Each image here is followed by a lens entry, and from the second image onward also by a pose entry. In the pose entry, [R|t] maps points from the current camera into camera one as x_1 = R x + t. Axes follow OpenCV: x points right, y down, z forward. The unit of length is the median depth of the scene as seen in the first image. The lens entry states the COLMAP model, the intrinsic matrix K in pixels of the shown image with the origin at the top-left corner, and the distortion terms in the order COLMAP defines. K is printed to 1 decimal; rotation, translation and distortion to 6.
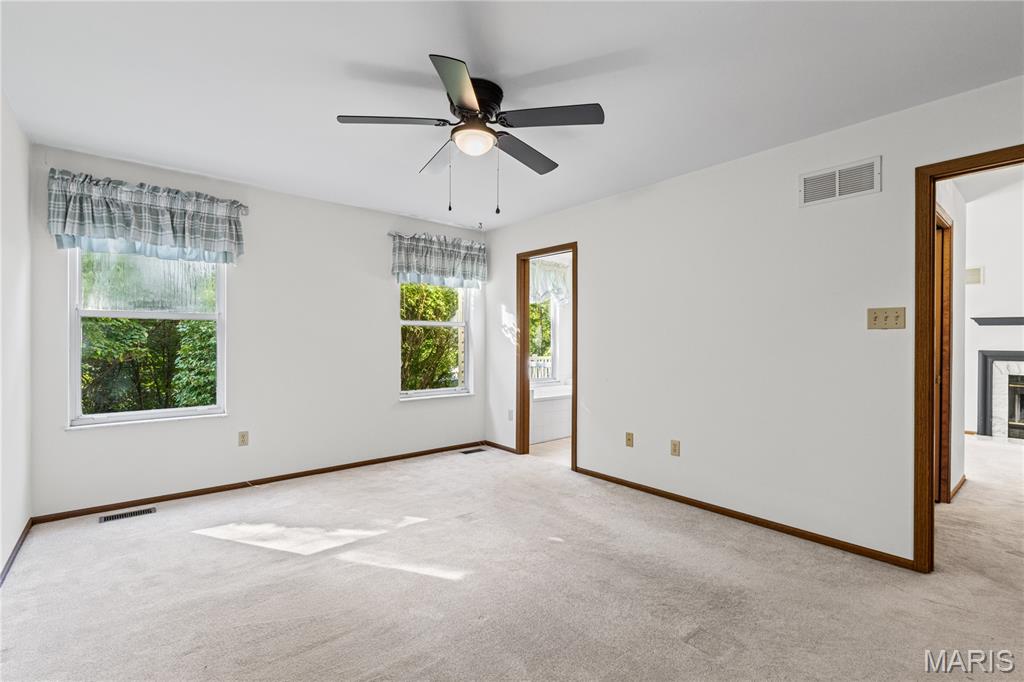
lens RADIAL K [[460.4, 0, 506.1], [0, 460.4, 346.6], [0, 0, 1]] dist [-0.001538, 0.000171]
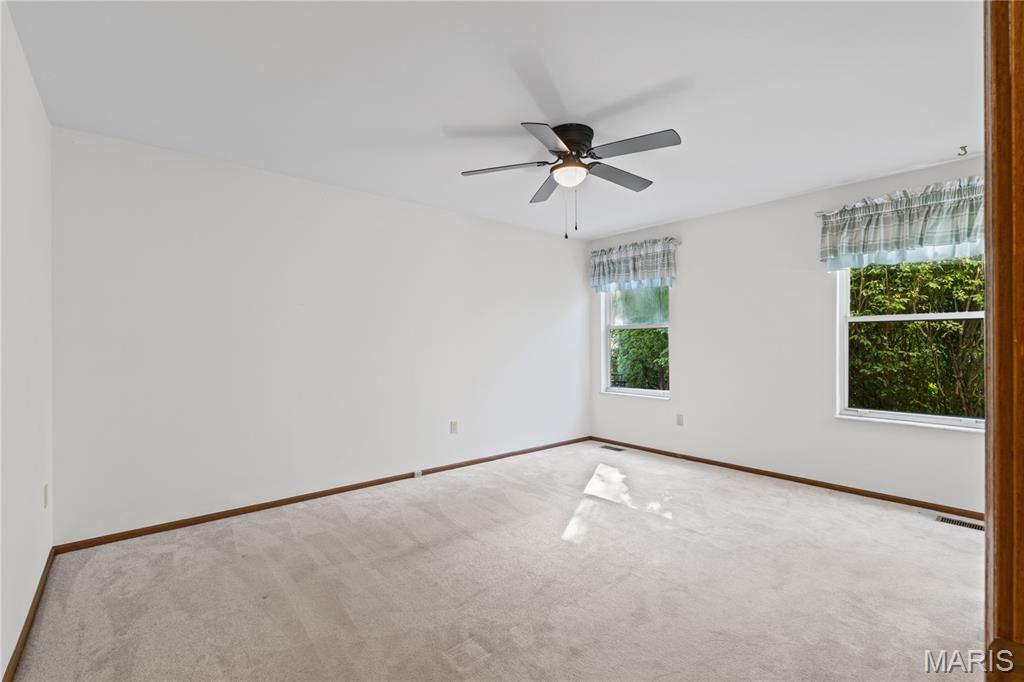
lens RADIAL K [[460.4, 0, 506.1], [0, 460.4, 346.6], [0, 0, 1]] dist [-0.001538, 0.000171]
pose [[-0.002029, 0.012572, -0.999919, 0.746108], [-0.001049, 0.999920, 0.012574, -0.020194], [0.999997, 0.001074, -0.002015, 0.549570]]
